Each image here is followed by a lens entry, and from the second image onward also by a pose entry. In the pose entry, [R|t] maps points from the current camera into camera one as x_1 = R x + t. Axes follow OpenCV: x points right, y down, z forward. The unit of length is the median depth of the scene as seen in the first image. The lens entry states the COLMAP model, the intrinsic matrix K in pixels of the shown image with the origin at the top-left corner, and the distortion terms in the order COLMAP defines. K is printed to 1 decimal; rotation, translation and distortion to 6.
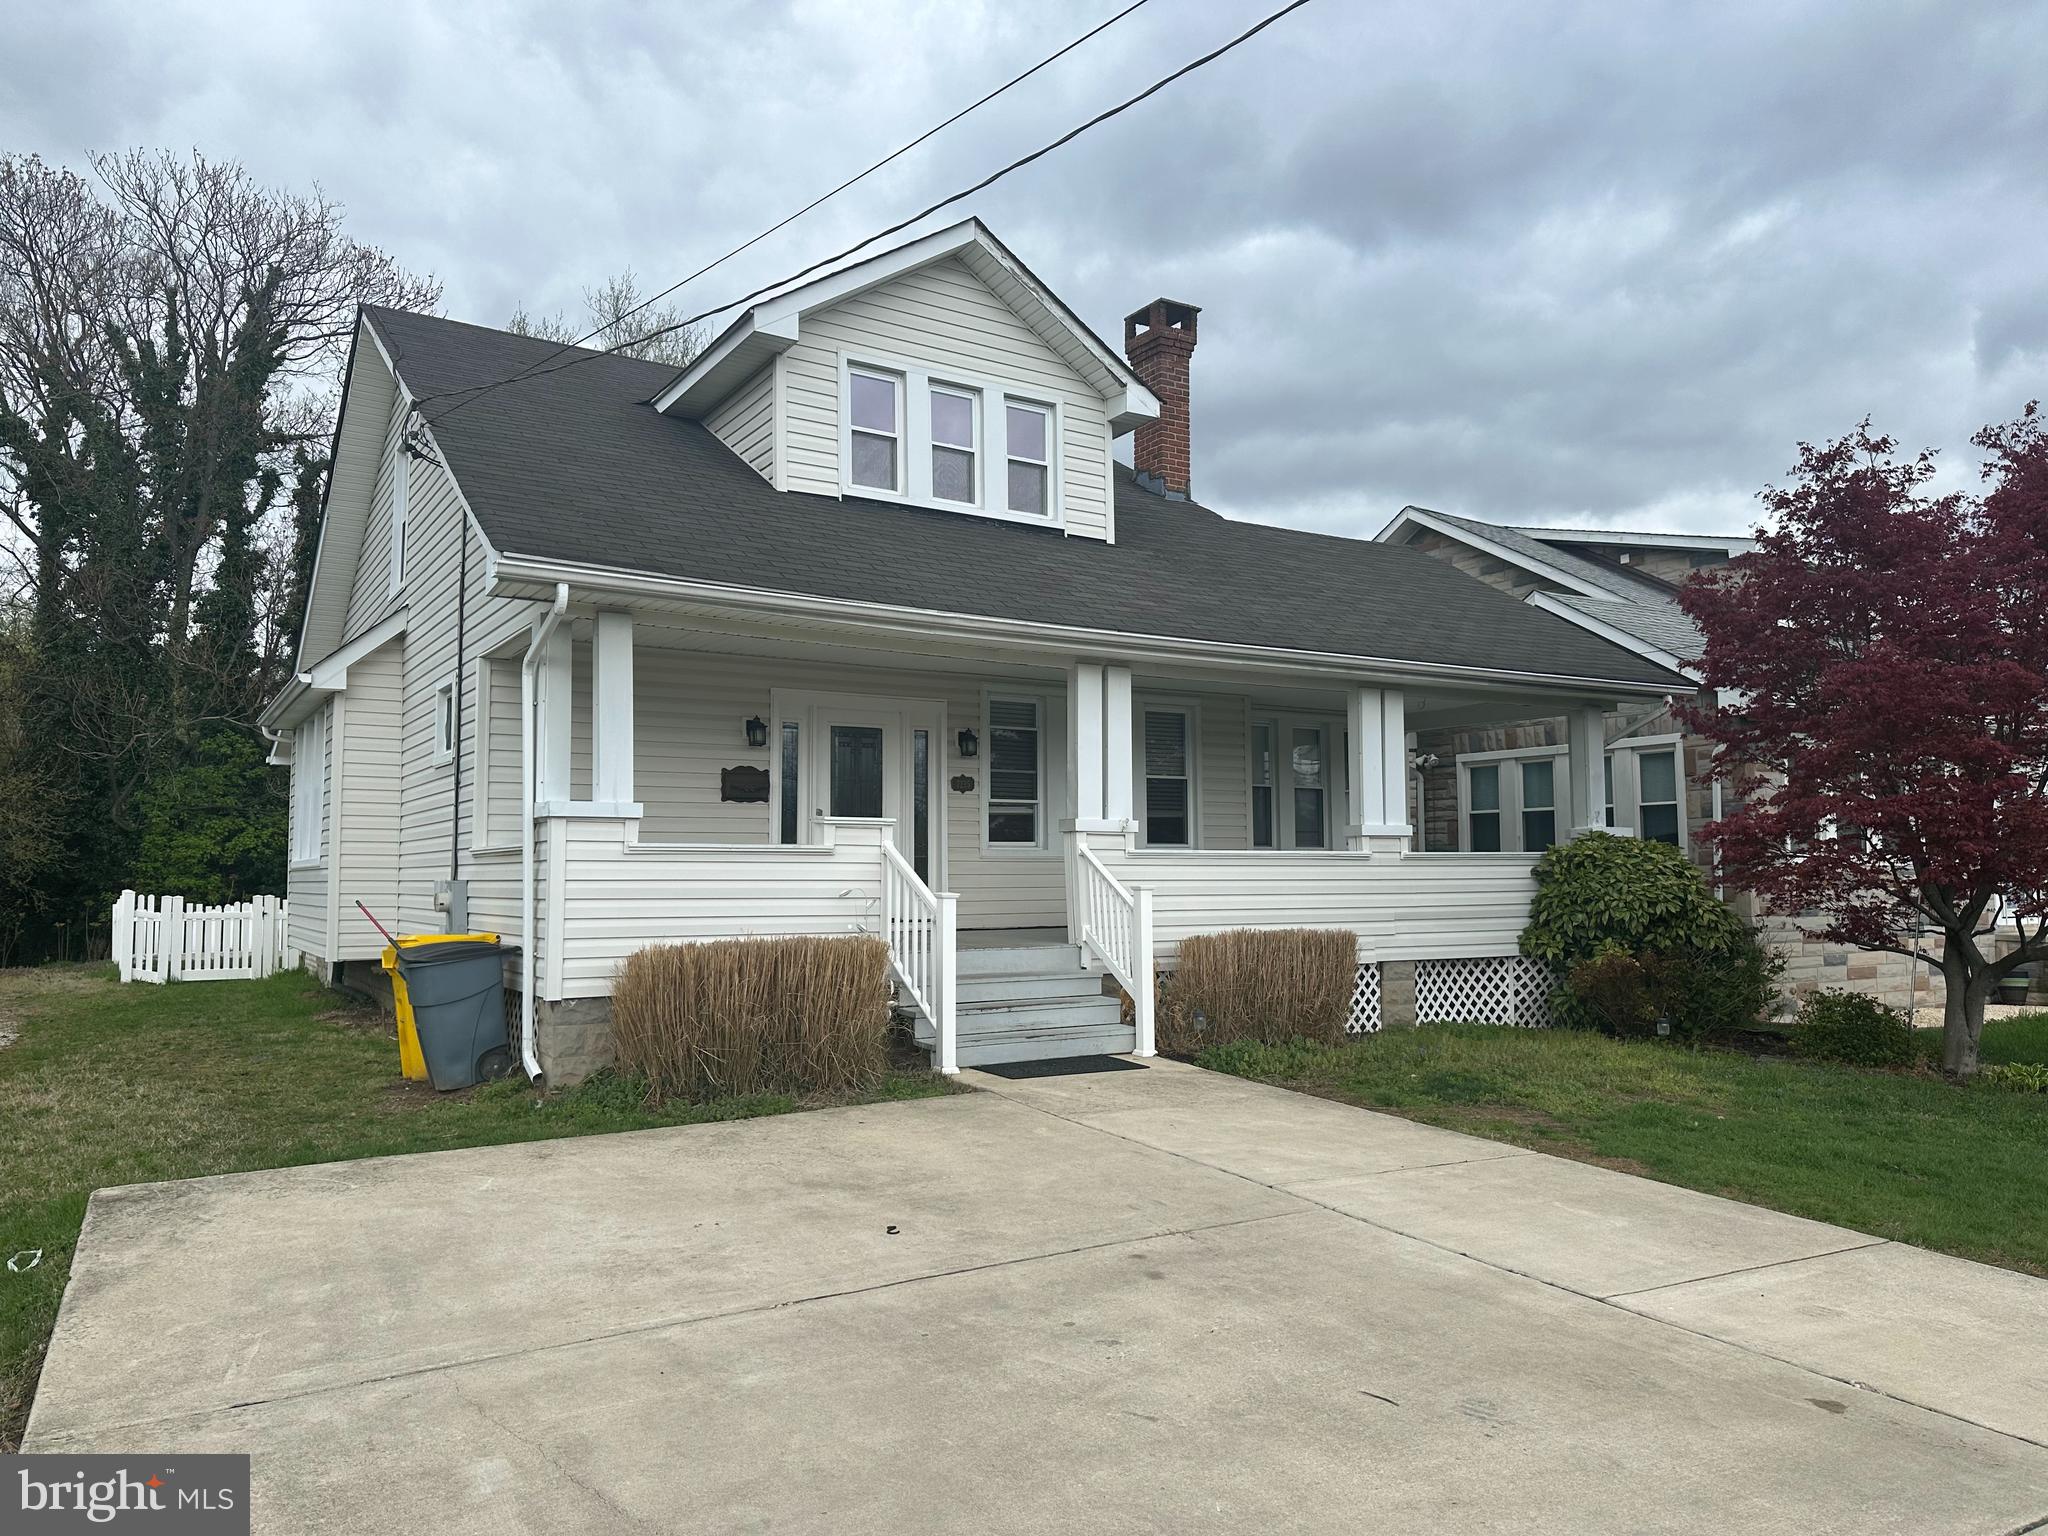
lens RADIAL K [[1464.7, 0, 1024.0], [0, 1464.7, 768.0], [0, 0, 1]] dist [0.055954, -0.068101]
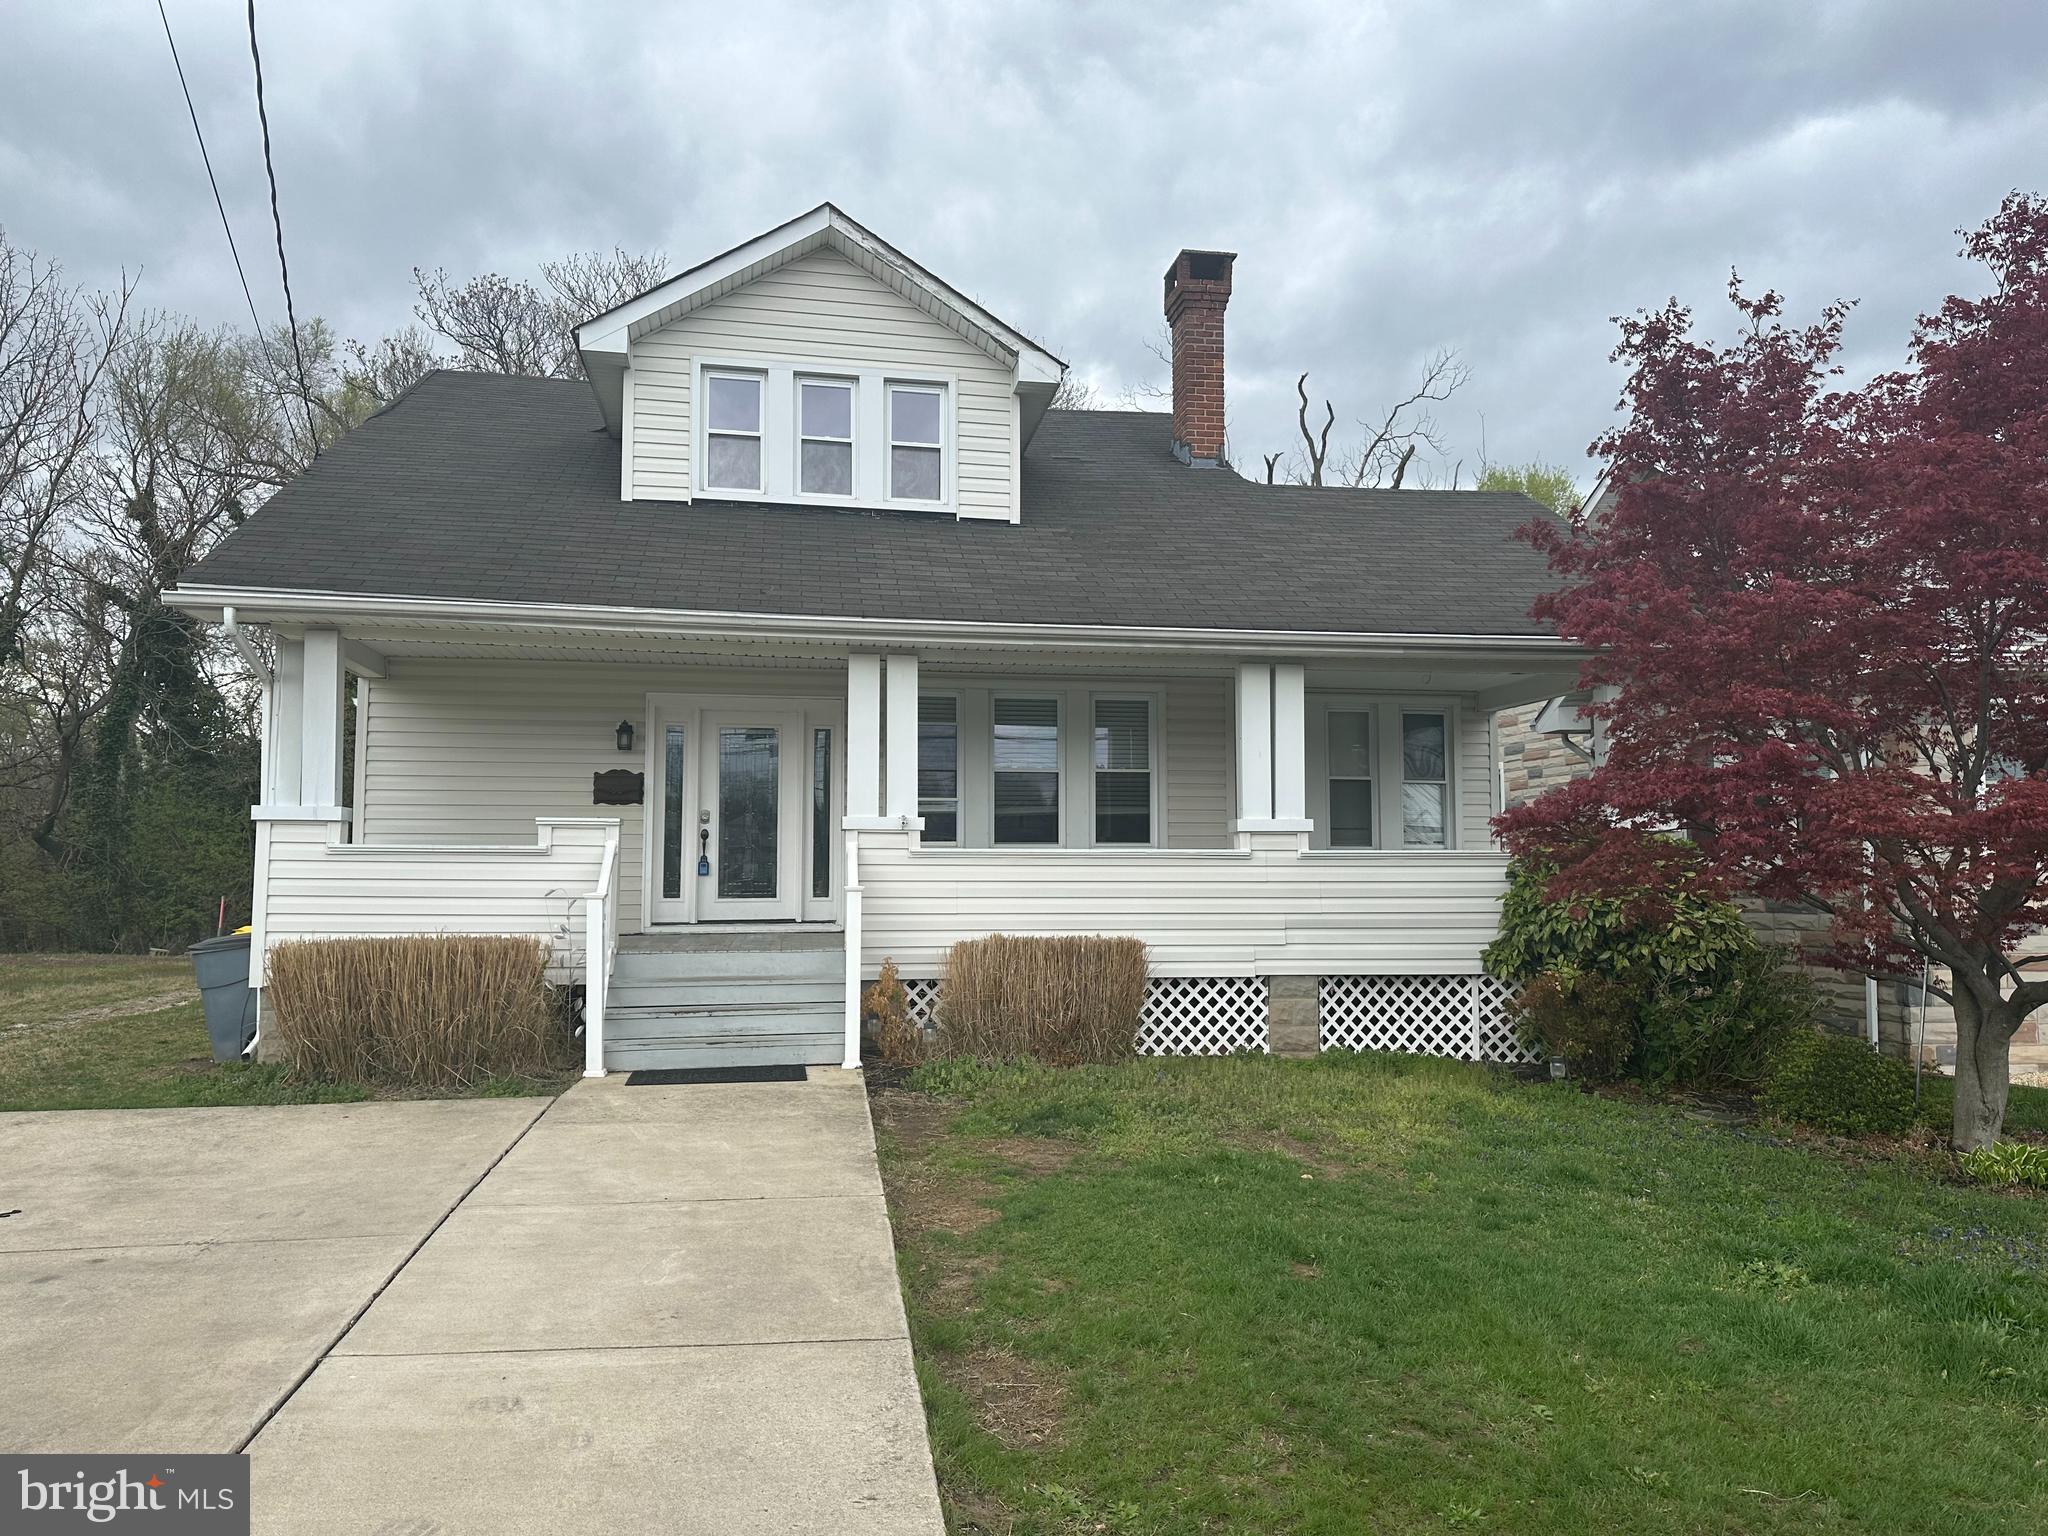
lens RADIAL K [[1464.7, 0, 1024.0], [0, 1464.7, 768.0], [0, 0, 1]] dist [0.055954, -0.068101]
pose [[0.924134, -0.024509, -0.381281, 0.450567], [0.023546, 0.999697, -0.007192, 0.011550], [0.381342, -0.002331, 0.924431, 0.142965]]
